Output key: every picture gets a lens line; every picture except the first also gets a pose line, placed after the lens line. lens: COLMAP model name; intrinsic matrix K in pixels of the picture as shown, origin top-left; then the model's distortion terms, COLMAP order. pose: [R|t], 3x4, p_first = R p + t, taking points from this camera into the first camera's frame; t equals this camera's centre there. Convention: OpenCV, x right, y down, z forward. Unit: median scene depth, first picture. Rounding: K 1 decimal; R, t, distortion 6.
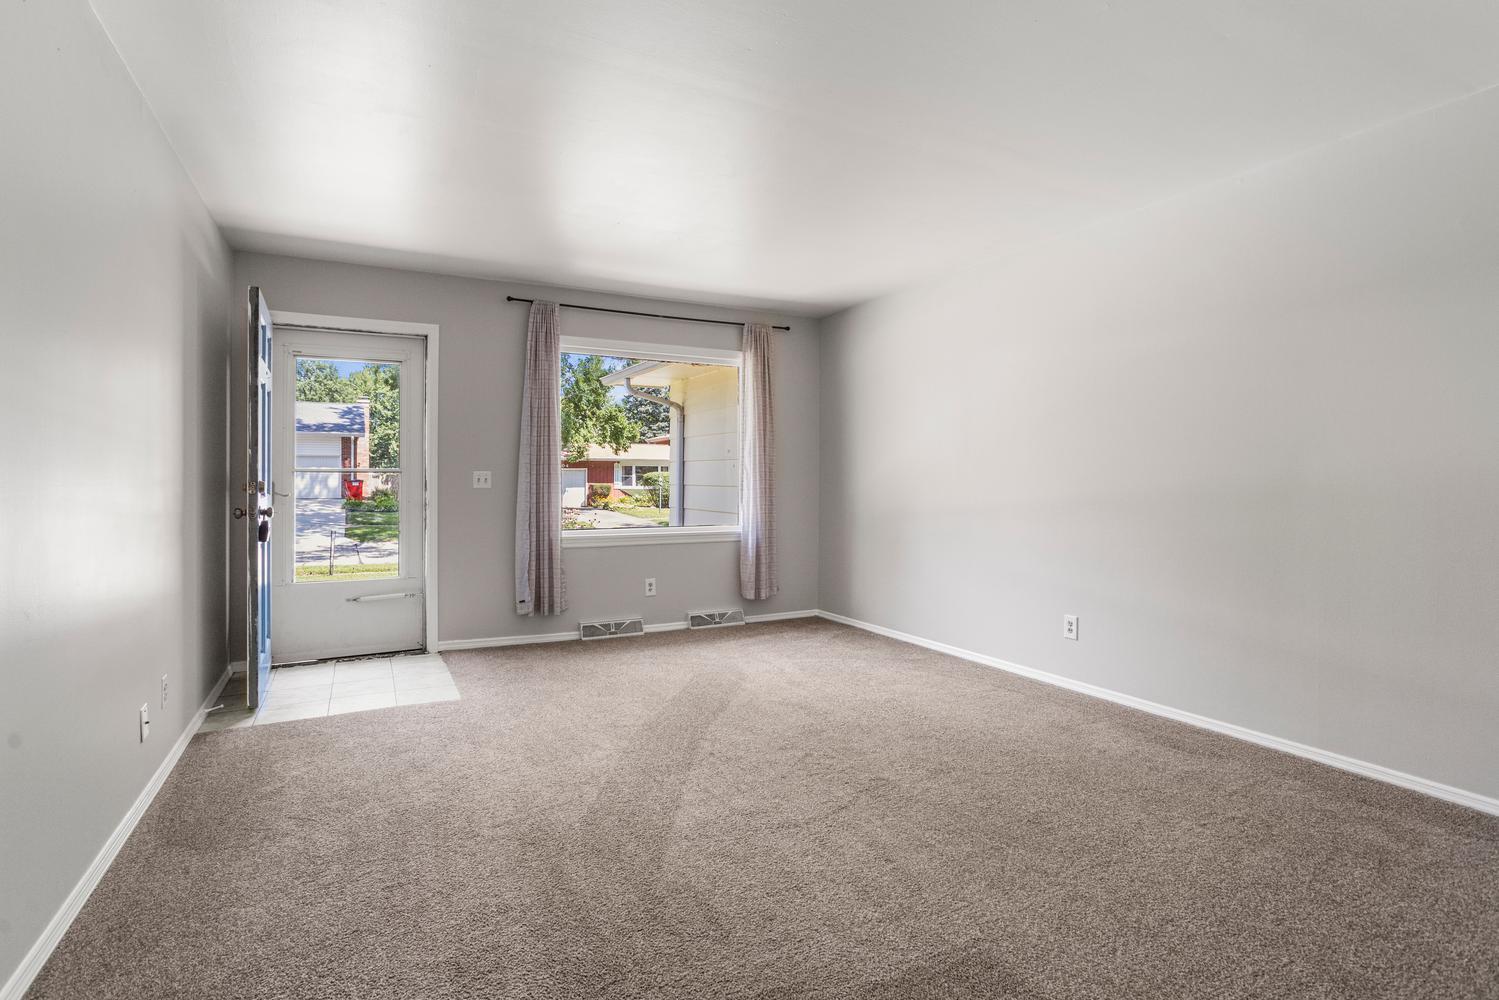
lens RADIAL K [[745.6, 0, 737.9], [0, 745.6, 501.2], [0, 0, 1]] dist [-0.053655, 0.039089]
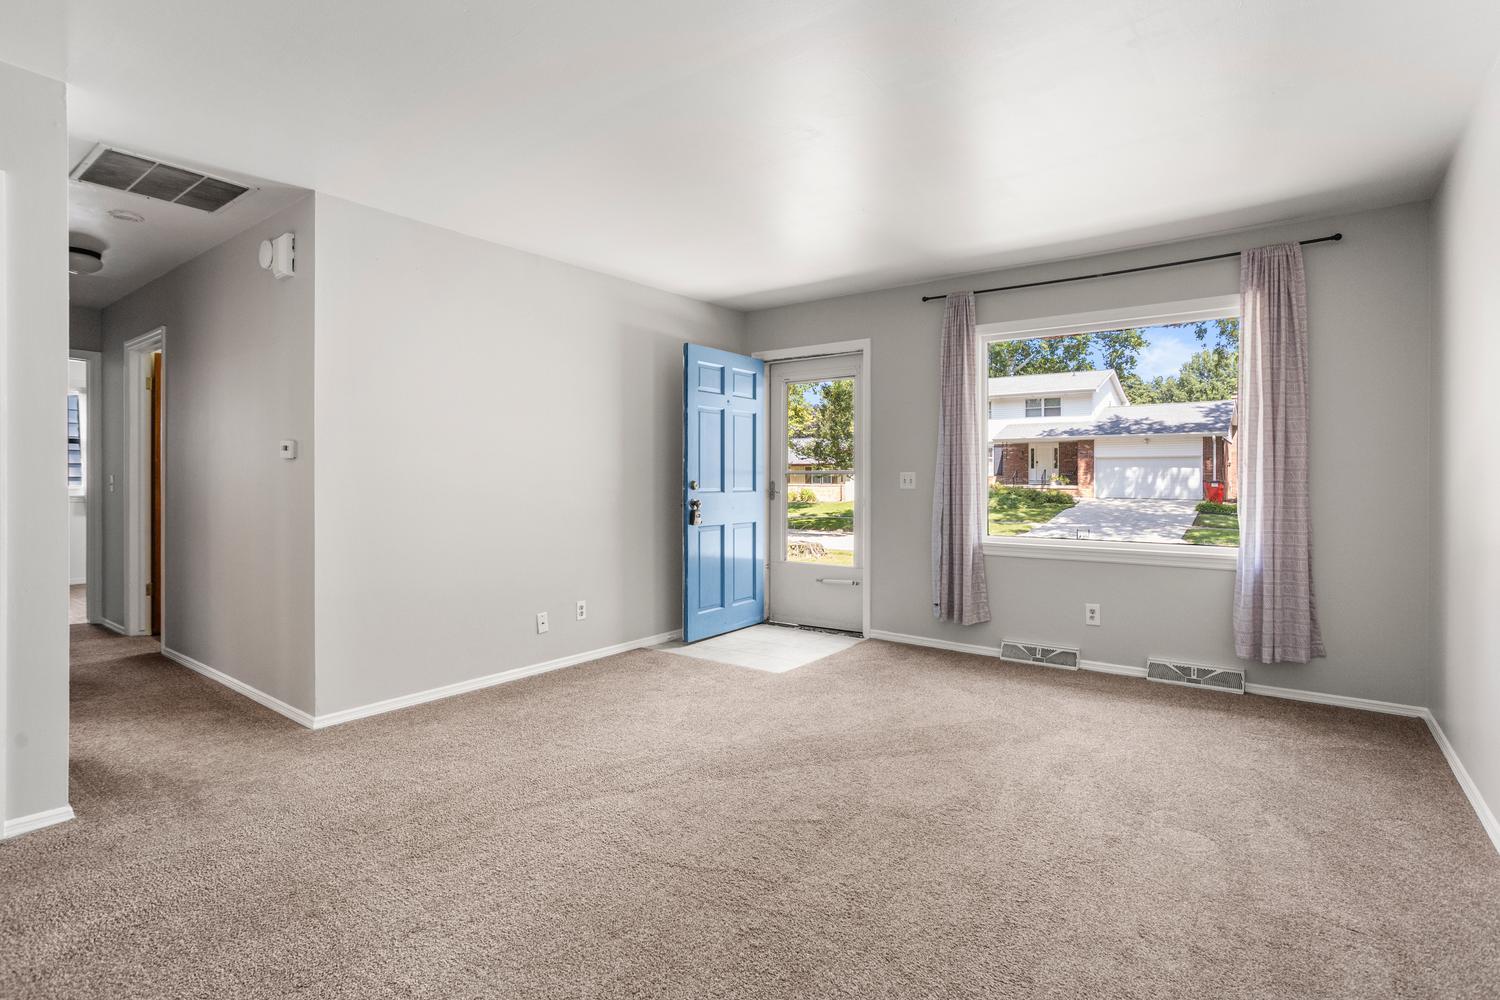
lens RADIAL K [[730.6, 0, 744.8], [0, 730.6, 494.8], [0, 0, 1]] dist [-0.049497, 0.031729]
pose [[0.430574, 0.018749, -0.902361, 0.423337], [-0.027064, 0.999603, 0.007855, -0.009599], [0.902150, 0.021039, 0.430910, 0.322443]]
